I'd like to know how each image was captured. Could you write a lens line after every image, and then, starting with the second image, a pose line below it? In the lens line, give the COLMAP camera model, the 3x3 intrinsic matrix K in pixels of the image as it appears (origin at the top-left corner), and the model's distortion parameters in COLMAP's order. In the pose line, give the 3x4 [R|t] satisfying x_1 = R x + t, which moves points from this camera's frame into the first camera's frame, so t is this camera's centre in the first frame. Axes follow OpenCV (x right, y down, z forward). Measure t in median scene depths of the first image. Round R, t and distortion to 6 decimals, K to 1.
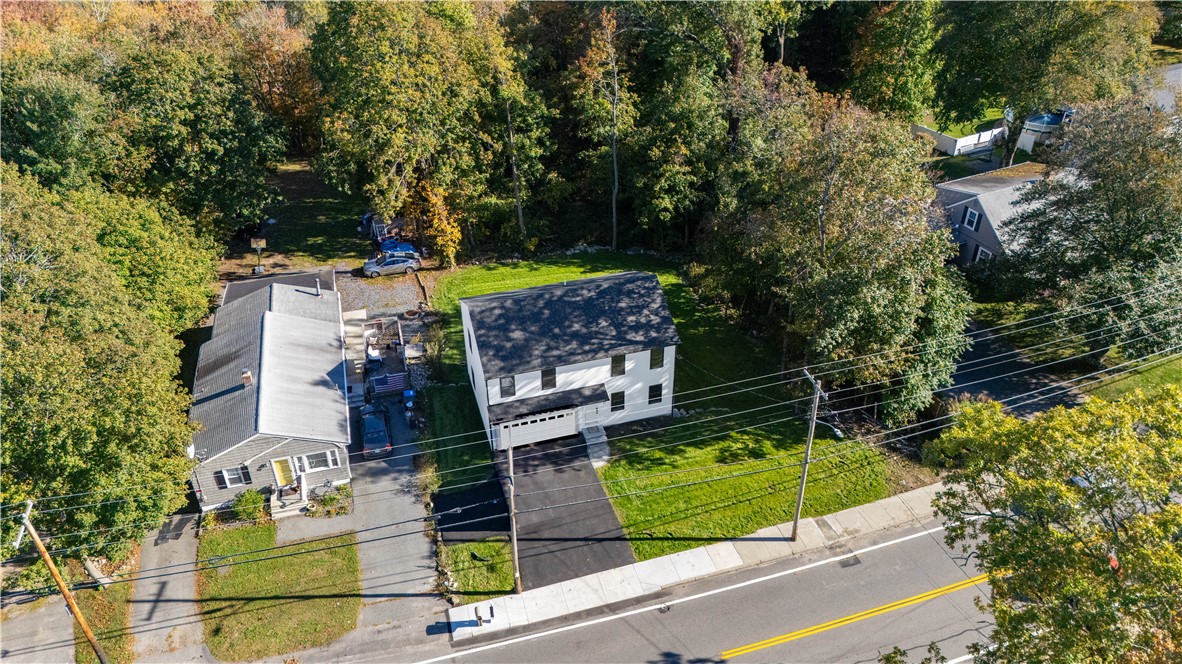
lens RADIAL K [[847.1, 0, 591.0], [0, 847.1, 332.0], [0, 0, 1]] dist [0.030541, 0.000456]
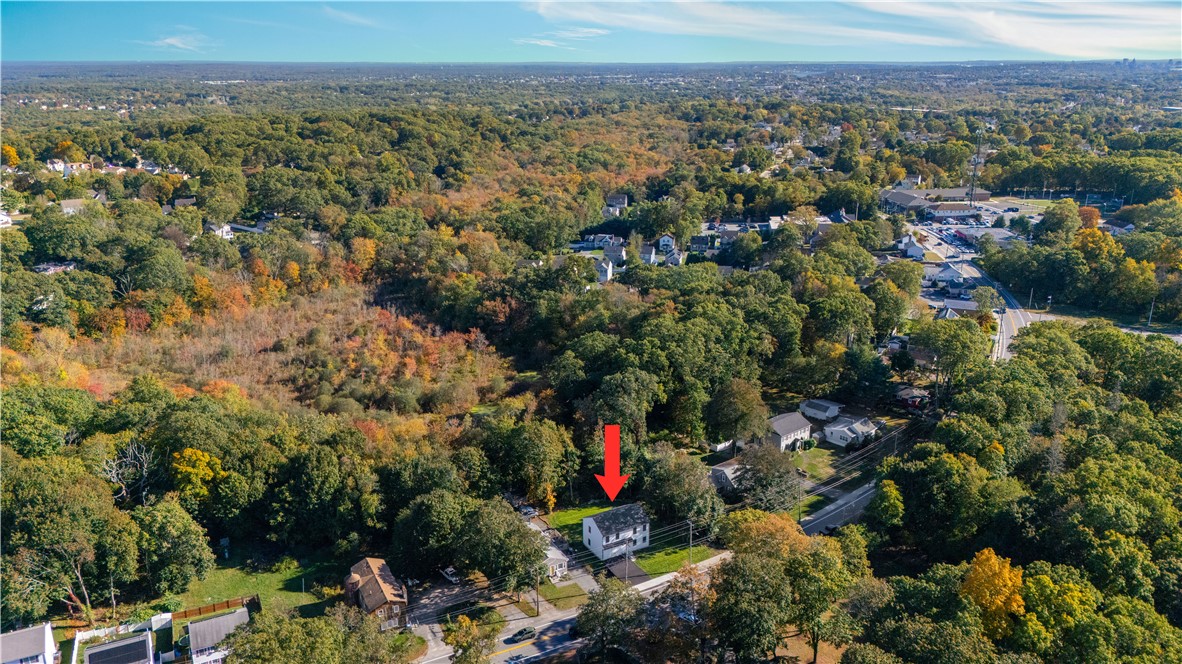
lens RADIAL K [[854.5, 0, 576.6], [0, 854.5, 326.4], [0, 0, 1]] dist [0.020019, -0.000044]
pose [[0.974971, -0.060683, 0.213889, -0.934752], [0.122863, 0.948848, -0.290847, 0.242841], [-0.185299, 0.309847, 0.932555, -2.609510]]
